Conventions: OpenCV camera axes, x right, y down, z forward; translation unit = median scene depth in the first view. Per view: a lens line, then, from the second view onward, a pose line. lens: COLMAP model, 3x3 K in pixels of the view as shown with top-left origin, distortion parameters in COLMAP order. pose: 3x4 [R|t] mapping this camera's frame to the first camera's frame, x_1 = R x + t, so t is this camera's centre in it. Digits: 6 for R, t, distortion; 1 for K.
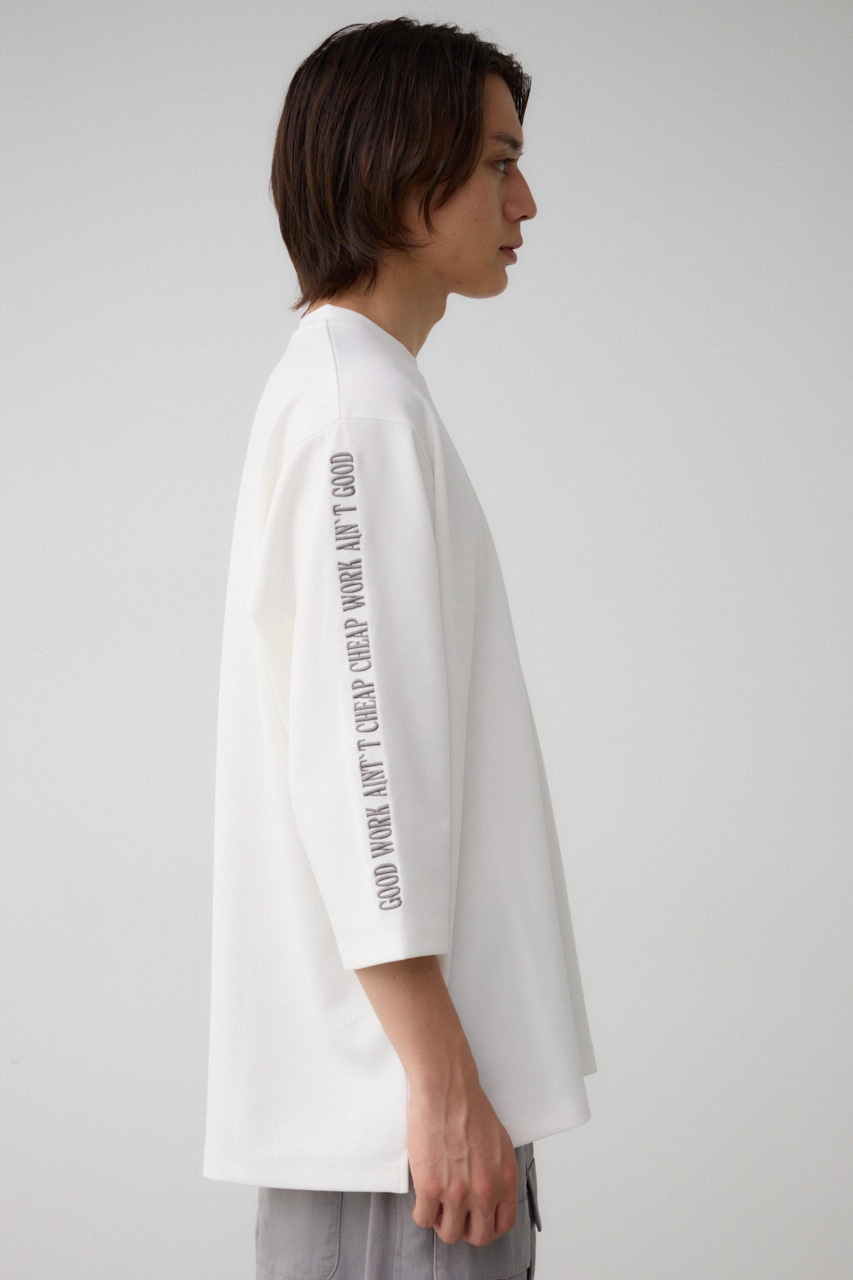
lens RADIAL K [[2566.6, 0, 423.8], [0, 2566.6, 642.0], [0, 0, 1]] dist [0.036521, 0.000000]
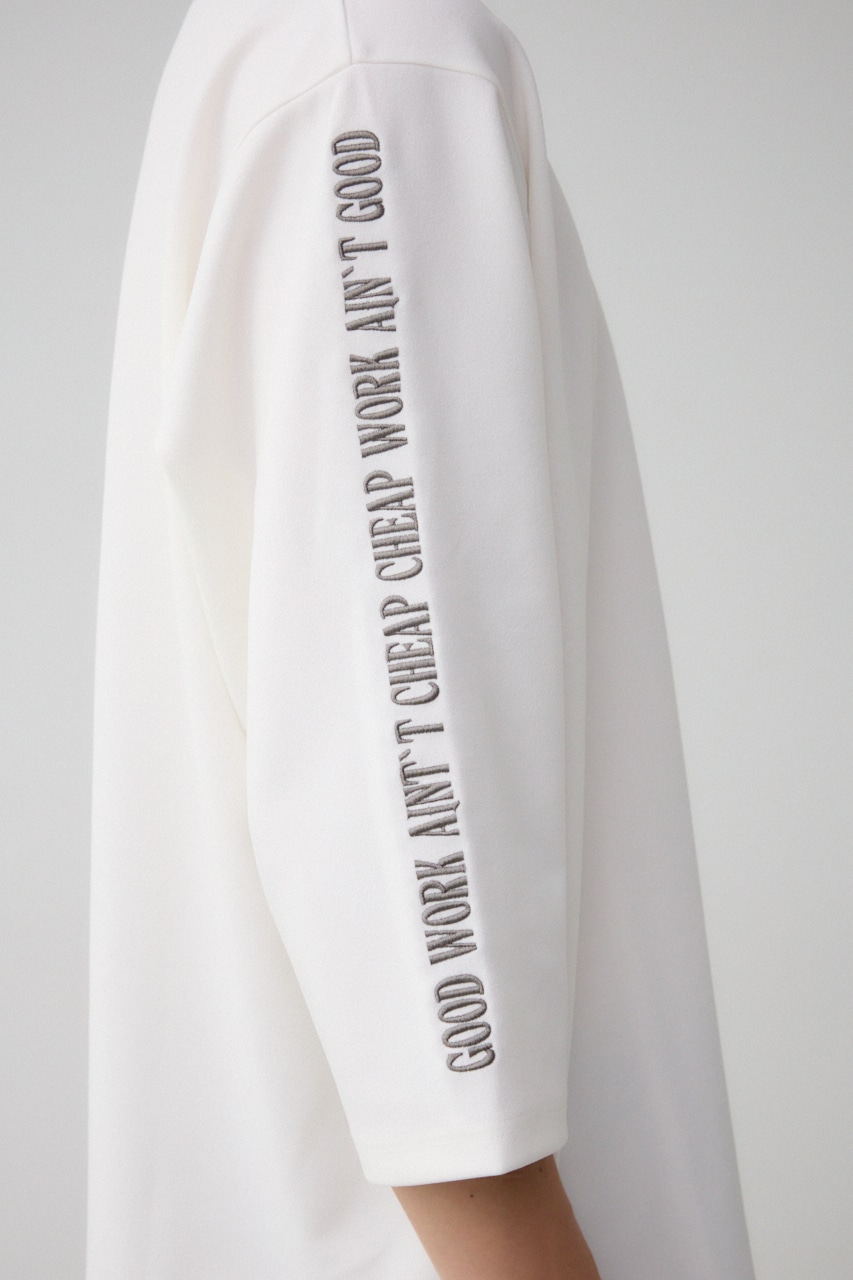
lens RADIAL K [[2566.6, 0, 430.7], [0, 2566.6, 637.1], [0, 0, 1]] dist [0.036521, 0.000000]
pose [[0.998607, -0.010774, 0.051659, -0.044075], [0.008873, 0.999280, 0.036901, 0.004319], [-0.052020, -0.036391, 0.997983, 0.511453]]
